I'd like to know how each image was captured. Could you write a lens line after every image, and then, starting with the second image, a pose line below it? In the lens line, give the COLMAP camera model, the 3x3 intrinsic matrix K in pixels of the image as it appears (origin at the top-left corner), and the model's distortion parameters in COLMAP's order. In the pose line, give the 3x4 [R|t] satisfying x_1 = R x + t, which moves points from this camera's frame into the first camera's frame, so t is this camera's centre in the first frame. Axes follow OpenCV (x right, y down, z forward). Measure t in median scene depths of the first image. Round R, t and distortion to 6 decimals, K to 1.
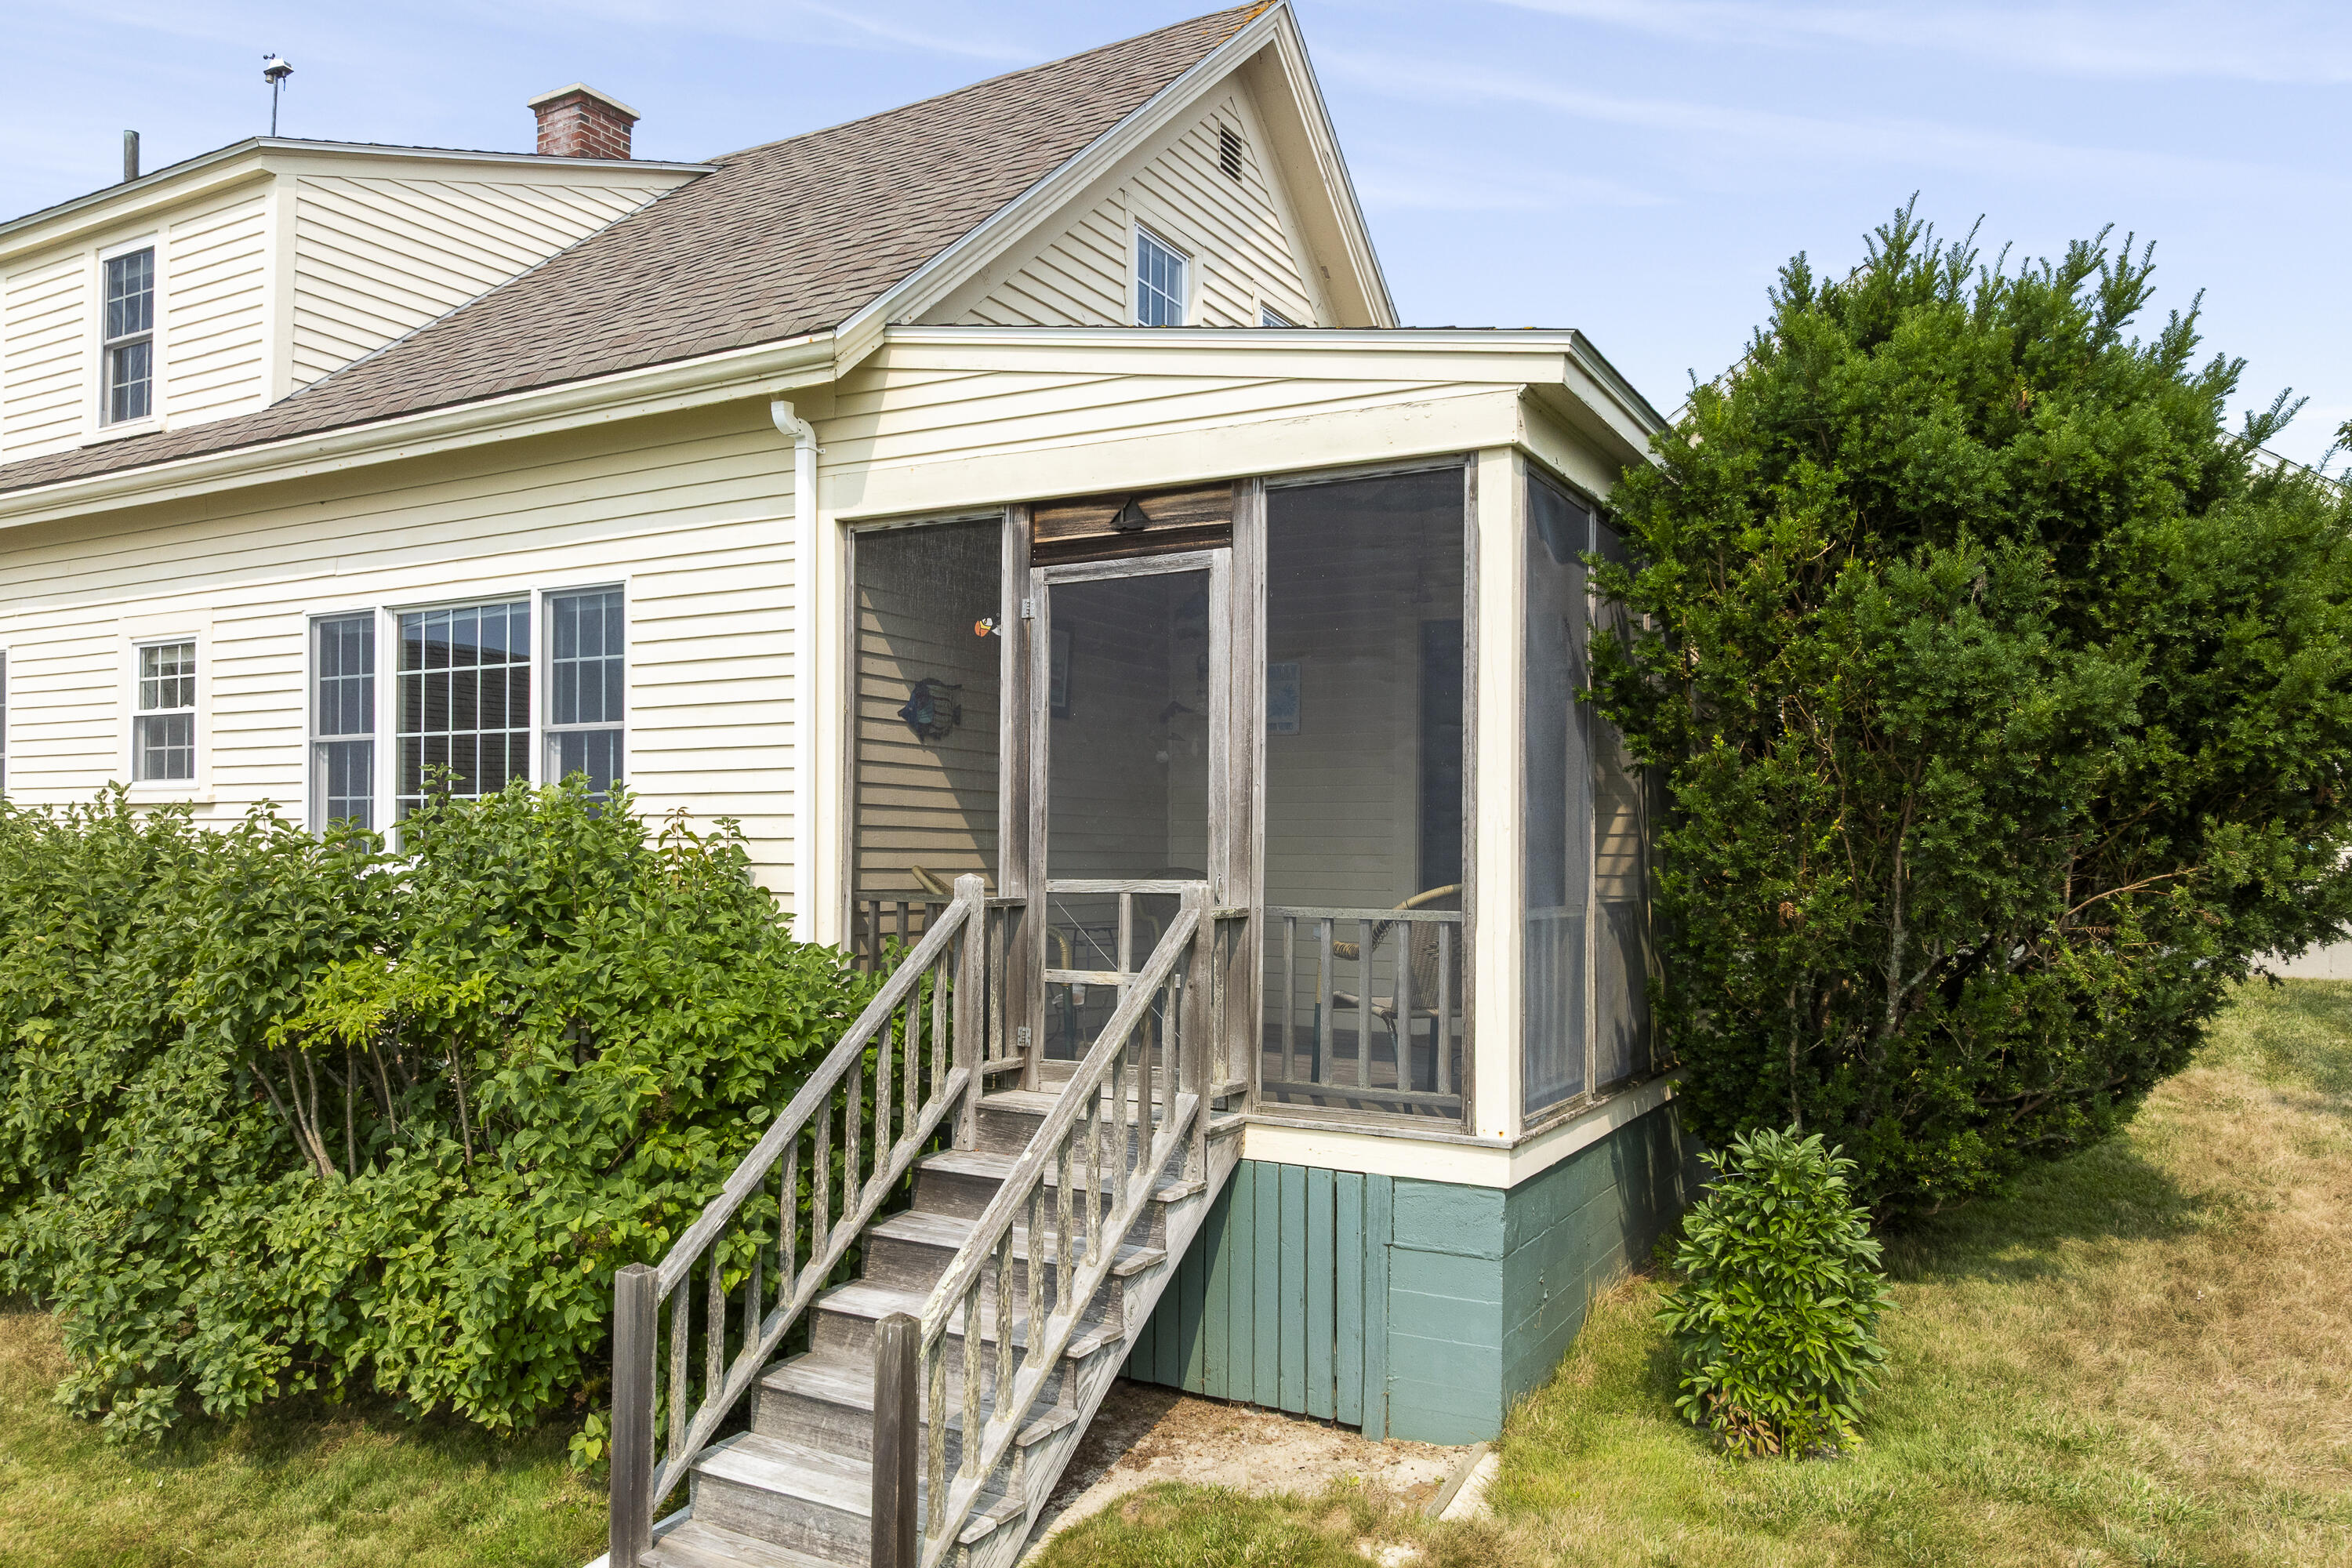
lens RADIAL K [[1623.2, 0, 1215.0], [0, 1623.2, 837.8], [0, 0, 1]] dist [-0.007361, 0.002260]
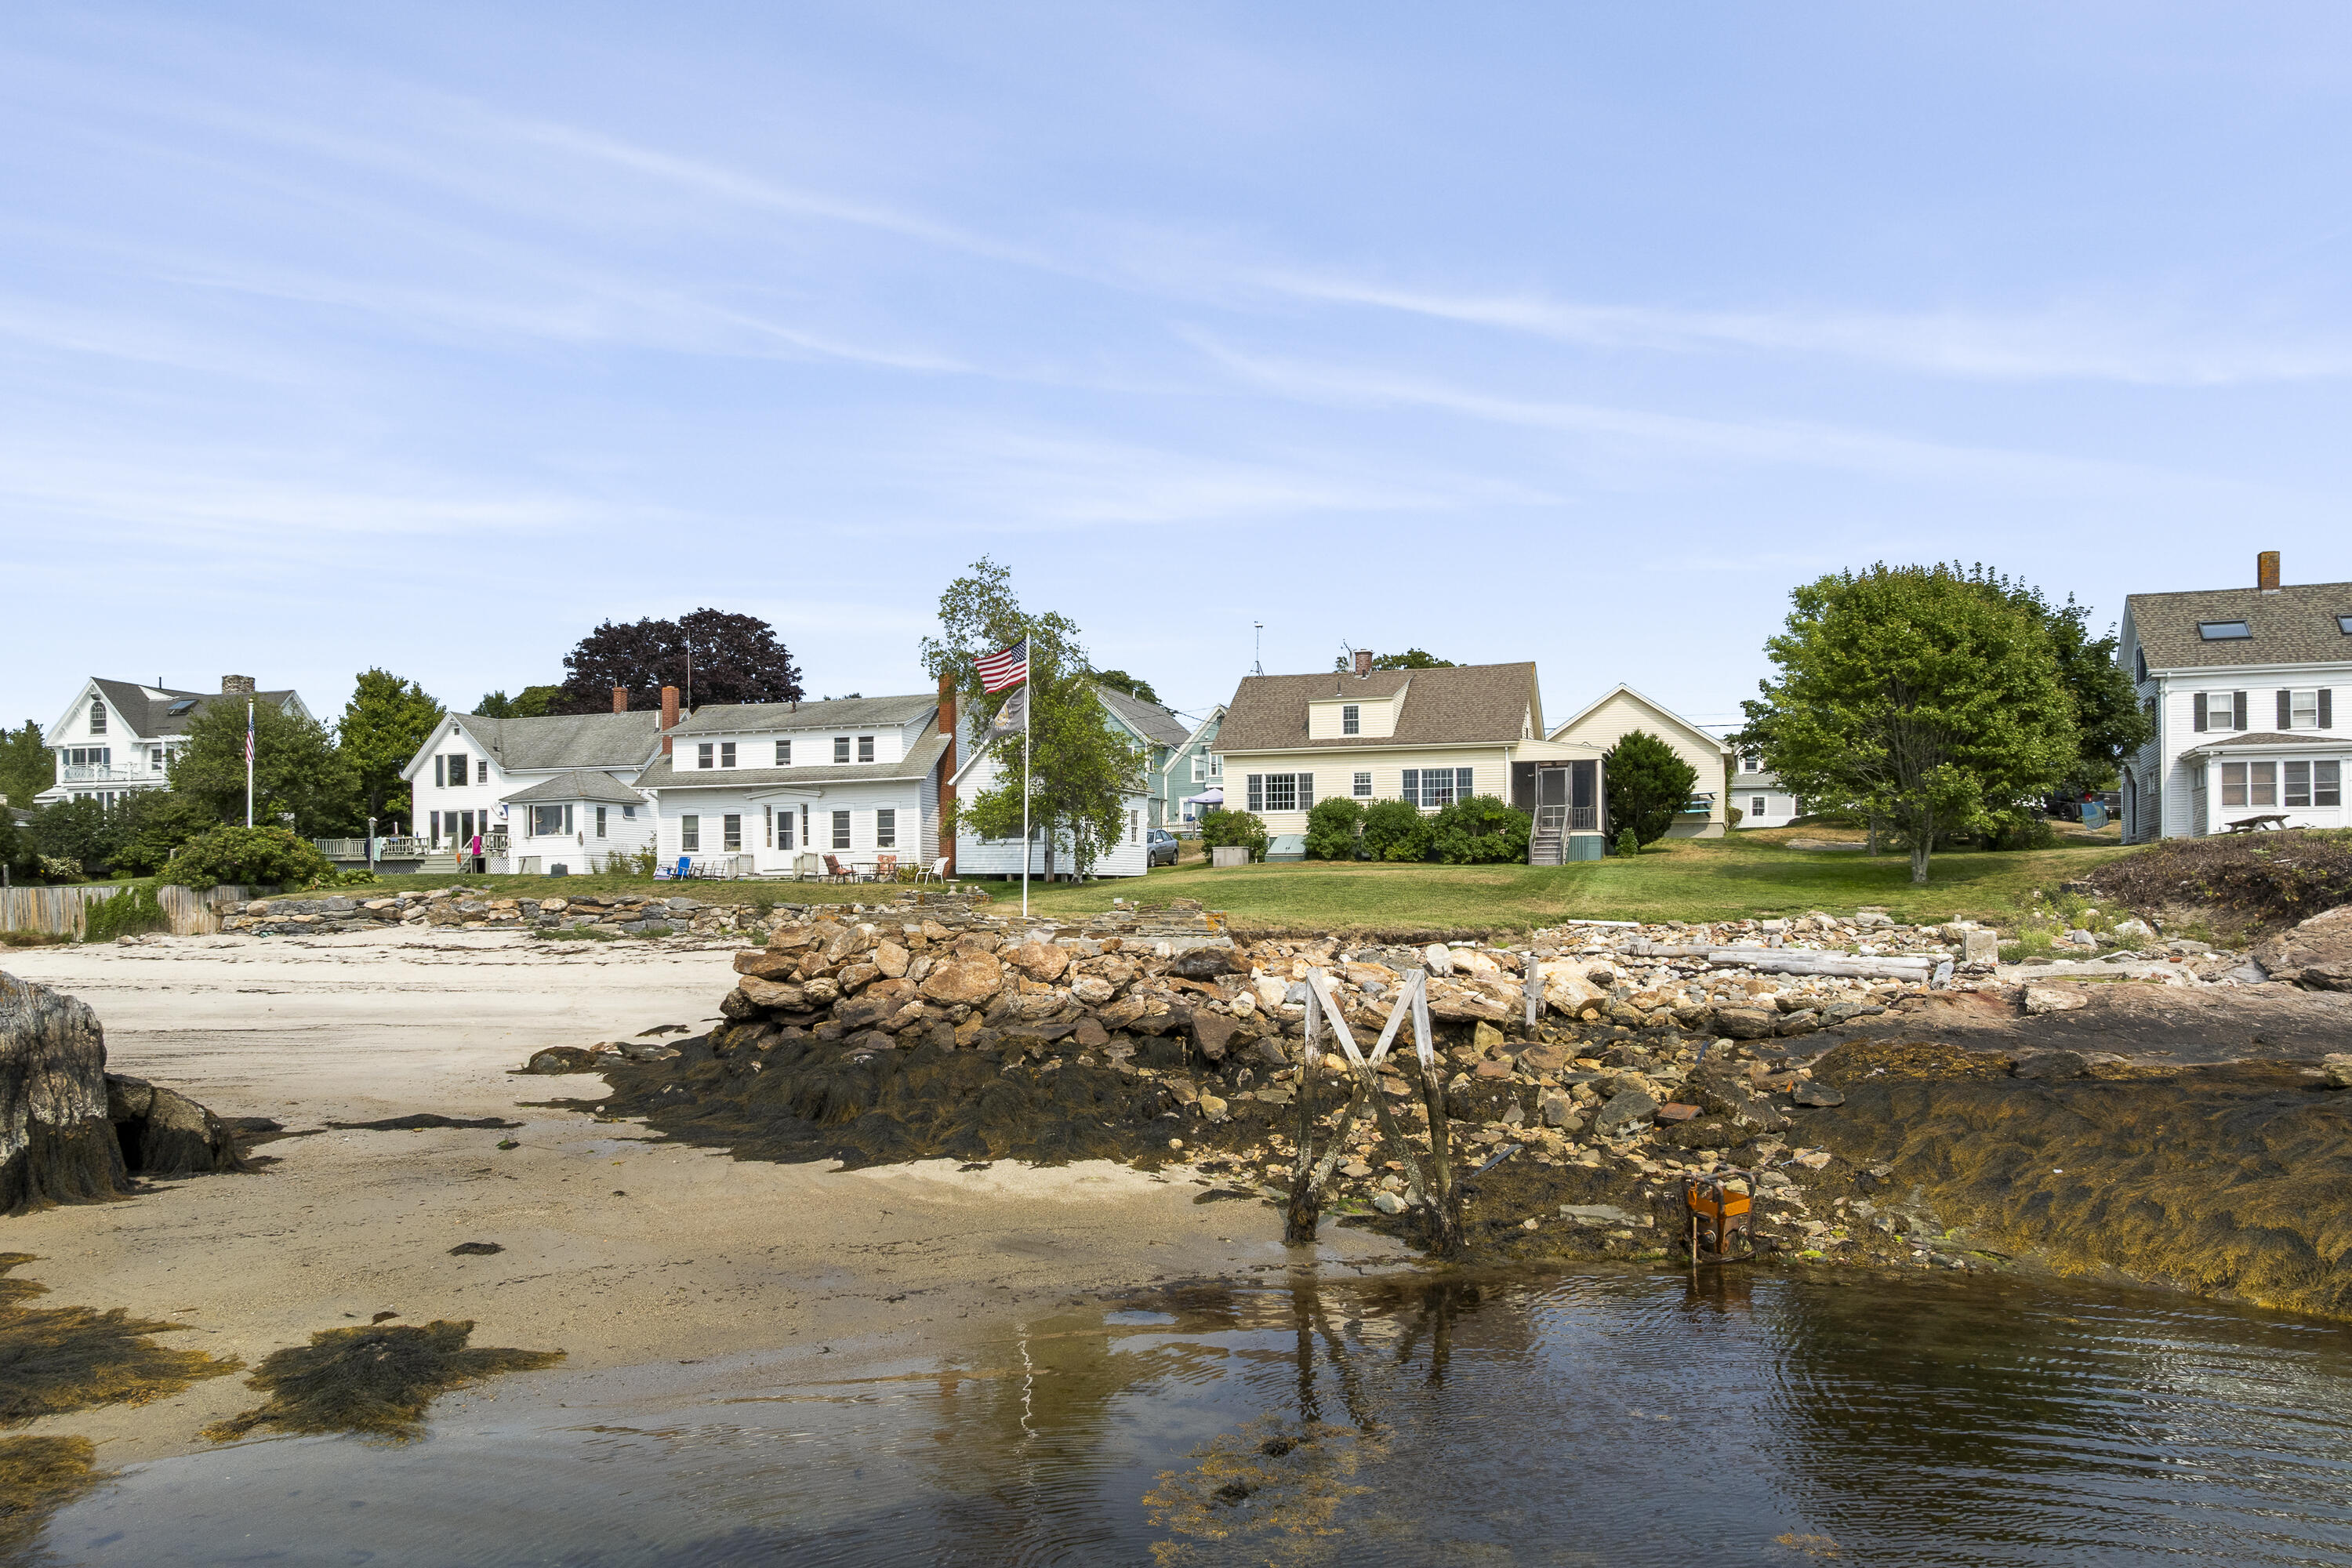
lens RADIAL K [[1669.9, 0, 1181.6], [0, 1669.9, 925.0], [0, 0, 1]] dist [-0.006584, -0.001040]
pose [[0.986291, -0.012054, 0.164577, -3.370586], [0.008314, 0.999692, 0.023391, 0.423546], [-0.164808, -0.021702, 0.986087, -7.221177]]
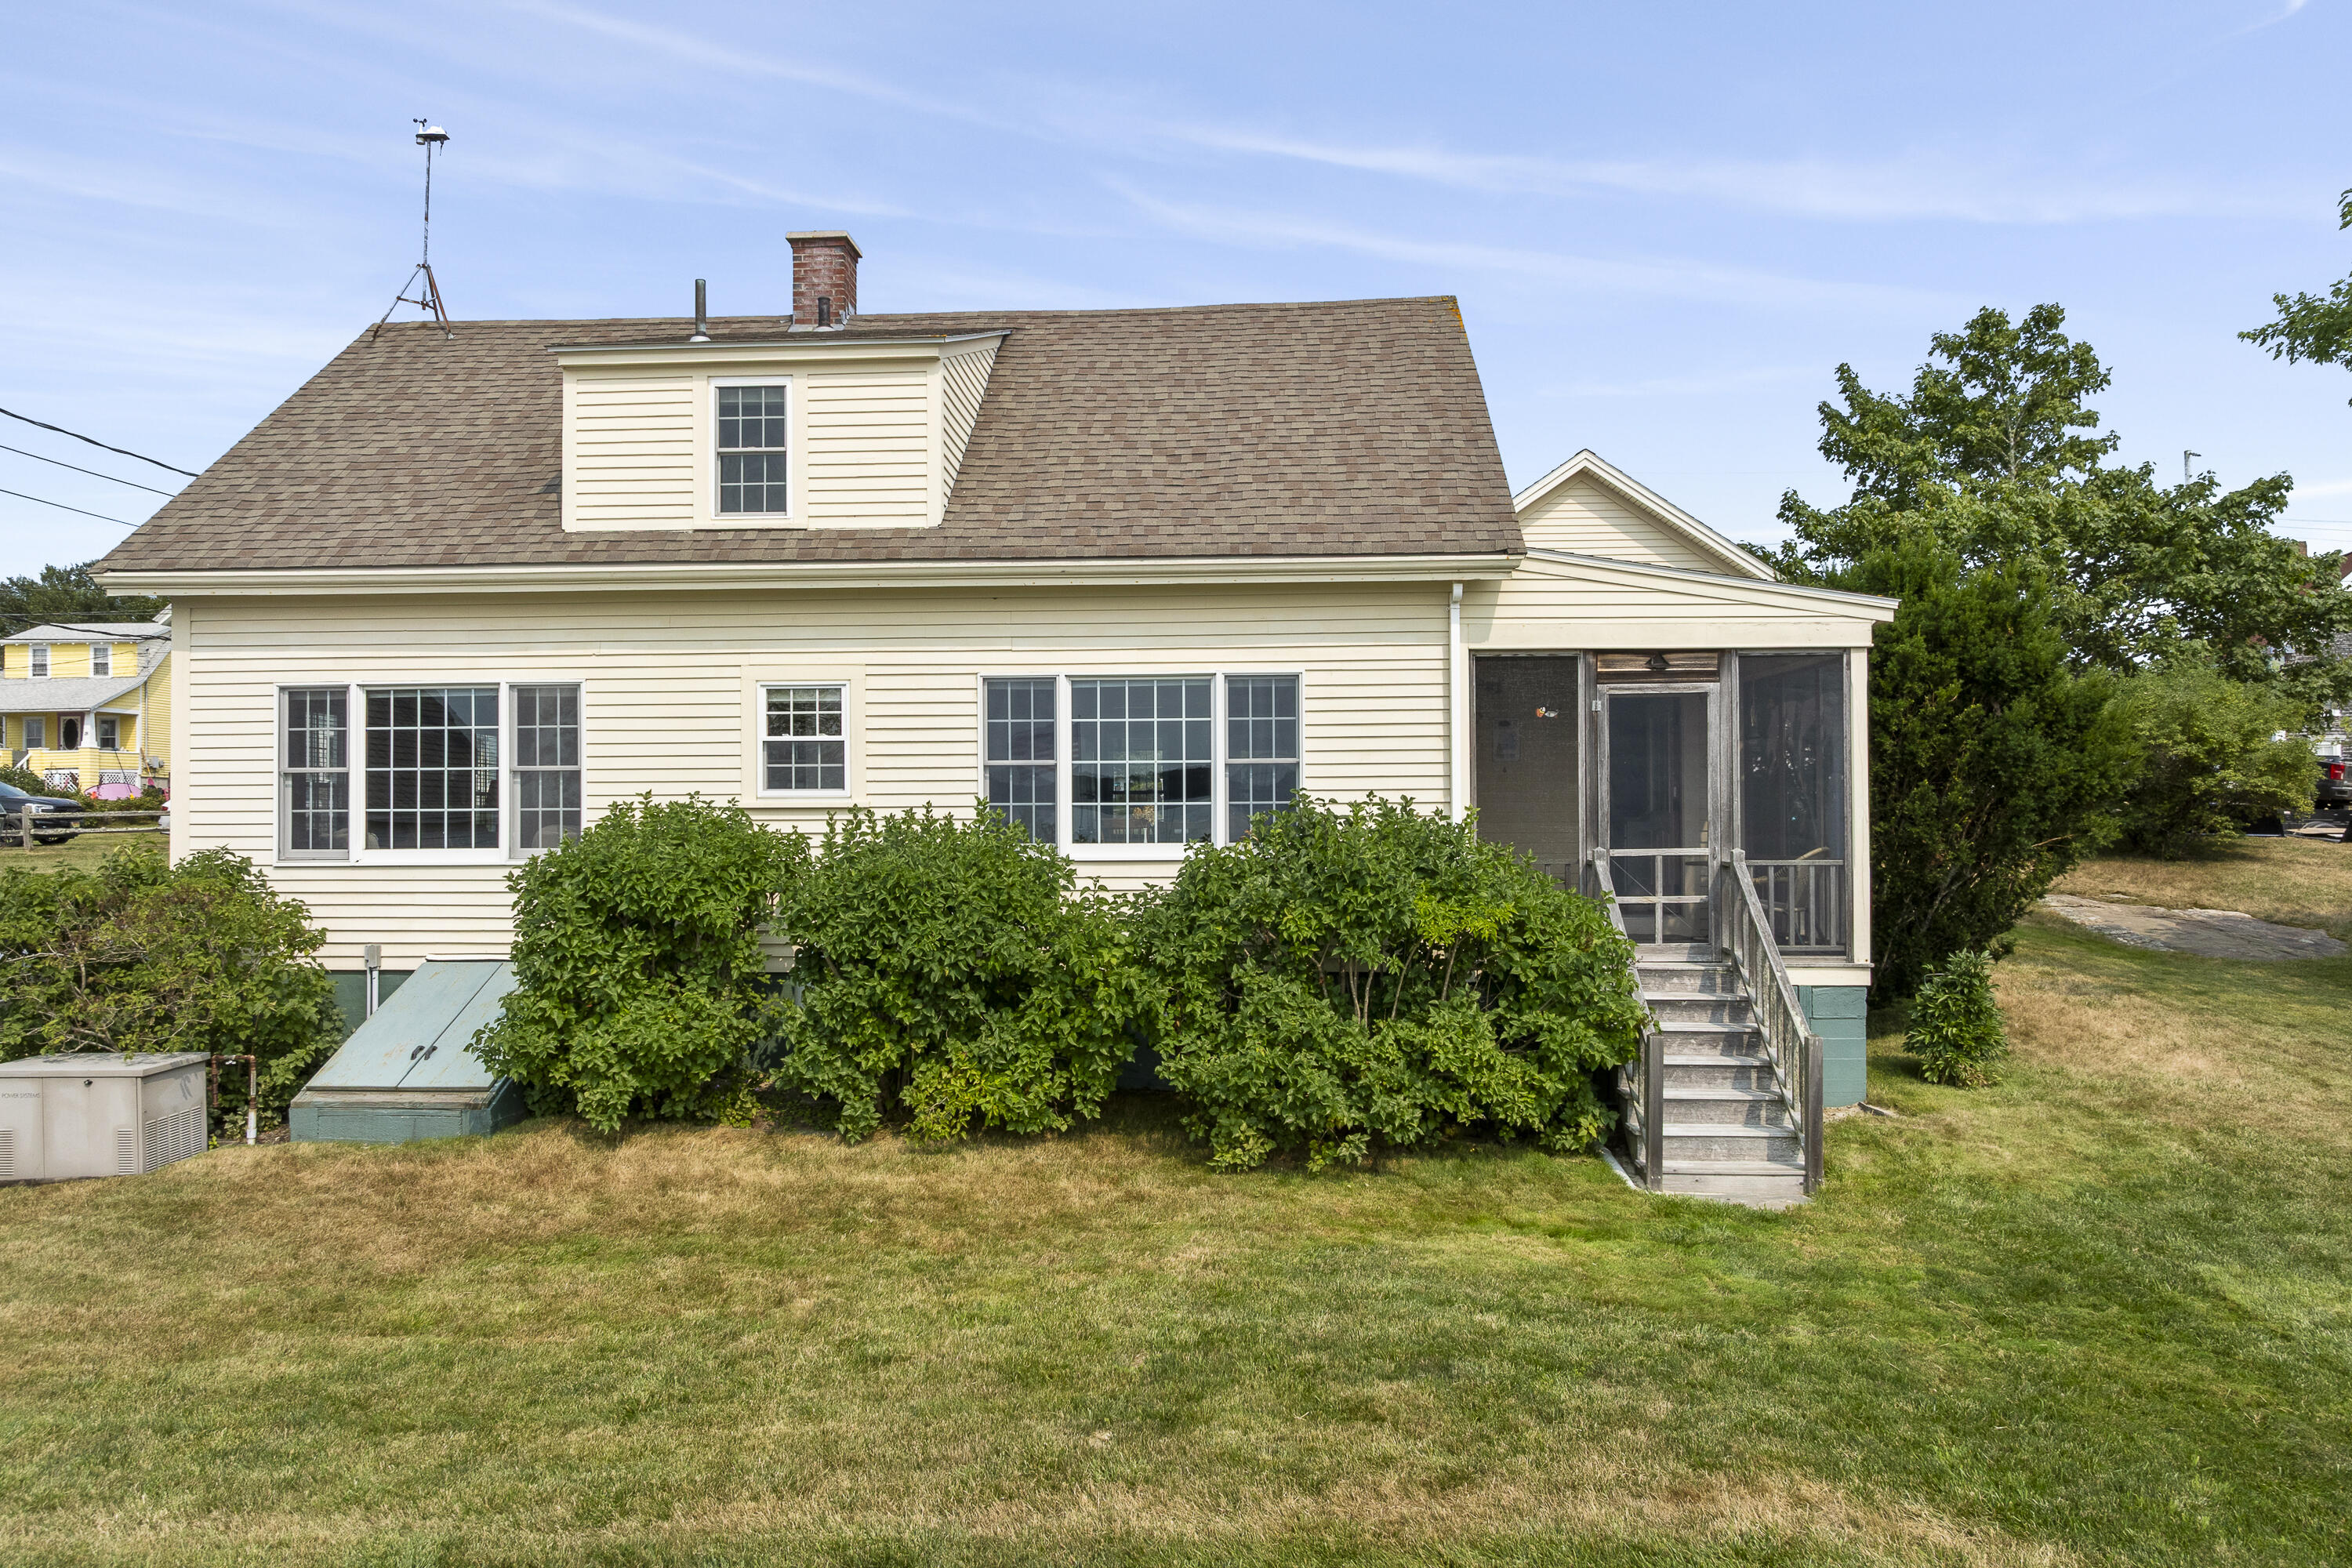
lens RADIAL K [[1623.2, 0, 1162.6], [0, 1623.2, 807.8], [0, 0, 1]] dist [-0.007361, 0.002260]
pose [[0.901523, -0.007481, 0.432667, -1.388426], [0.007222, 0.999971, 0.002242, -0.031275], [-0.432671, 0.001103, 0.901551, -0.482531]]
